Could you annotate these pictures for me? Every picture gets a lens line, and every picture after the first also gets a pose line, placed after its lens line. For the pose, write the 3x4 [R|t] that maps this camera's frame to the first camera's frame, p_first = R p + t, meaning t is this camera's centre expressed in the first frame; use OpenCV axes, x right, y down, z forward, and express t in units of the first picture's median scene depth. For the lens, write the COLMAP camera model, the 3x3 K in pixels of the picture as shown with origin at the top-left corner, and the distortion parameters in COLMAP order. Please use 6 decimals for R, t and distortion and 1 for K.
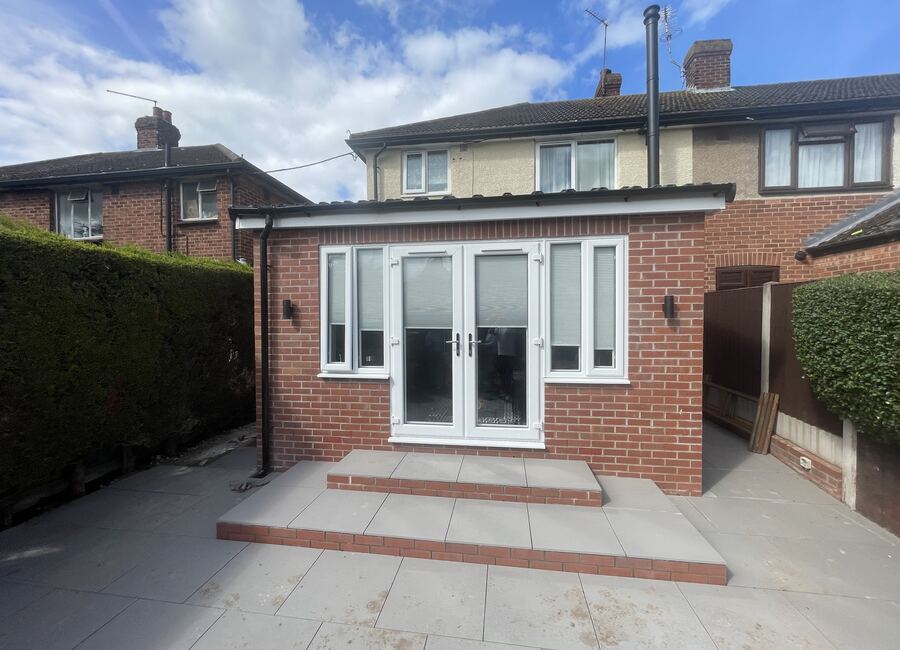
lens RADIAL K [[364.7, 0, 450.0], [0, 364.7, 324.8], [0, 0, 1]] dist [-0.001254, -0.000107]
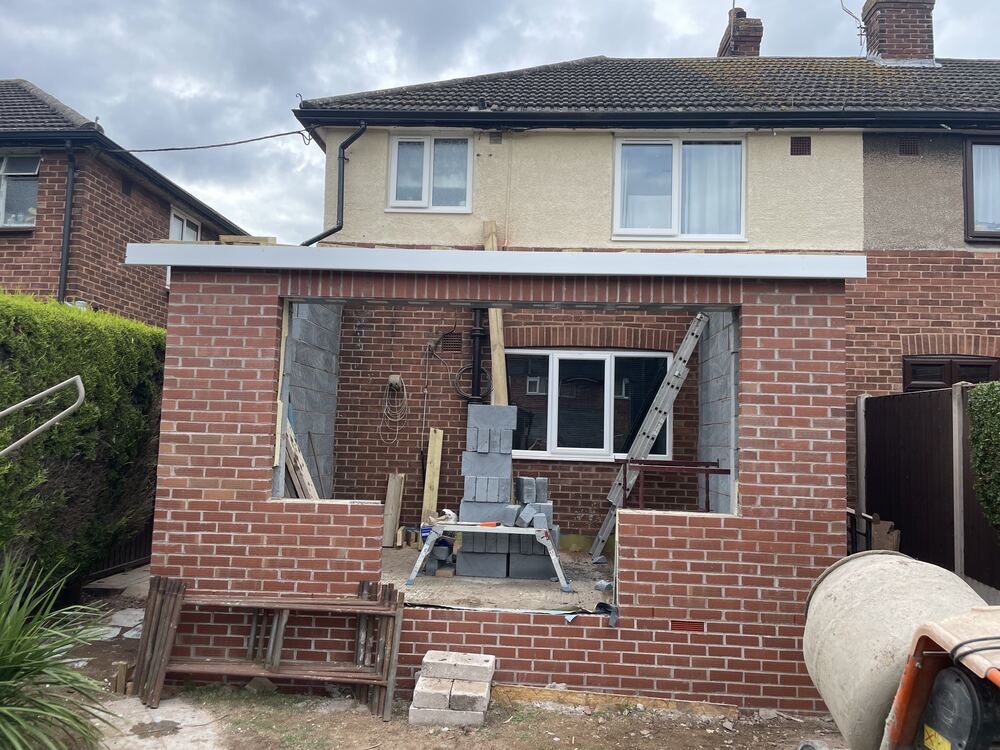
lens RADIAL K [[770.8, 0, 497.6], [0, 770.8, 369.2], [0, 0, 1]] dist [0.039829, -0.006479]
pose [[0.995830, 0.040976, 0.081504, -0.086353], [-0.032247, 0.993878, -0.105669, 0.042491], [-0.085335, 0.102601, 0.991056, -0.392730]]
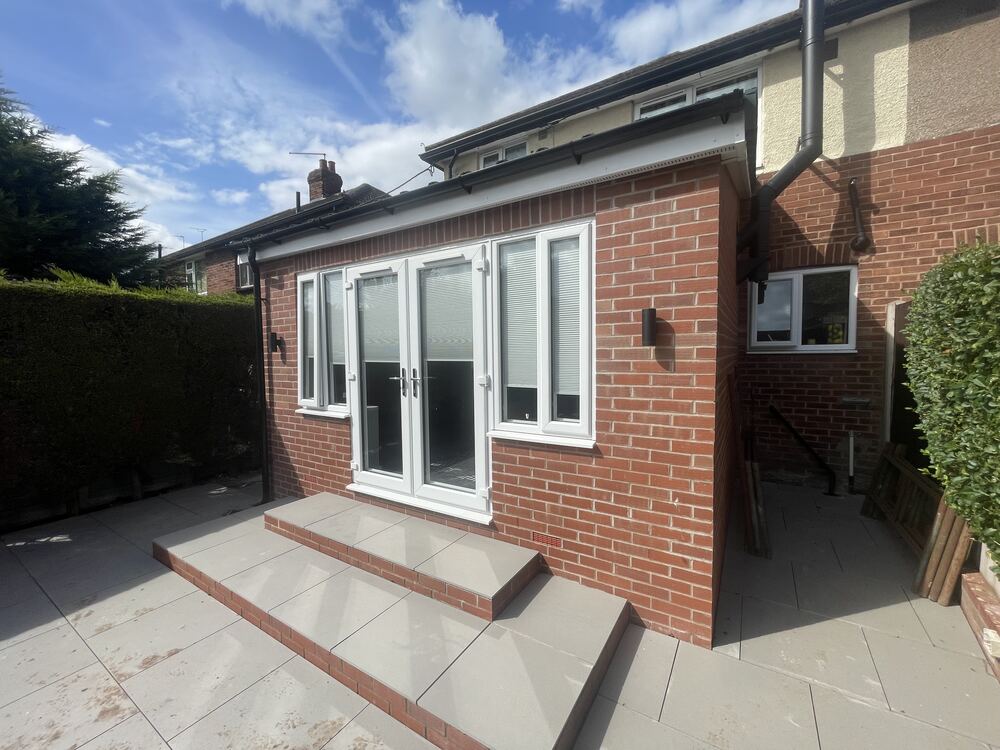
lens RADIAL K [[404.0, 0, 502.8], [0, 404.0, 374.6], [0, 0, 1]] dist [-0.001572, -0.000155]
pose [[0.915058, 0.015701, -0.403018, 0.588974], [0.000444, 0.999202, 0.039936, 0.001333], [0.403323, -0.036723, 0.914320, 0.261613]]
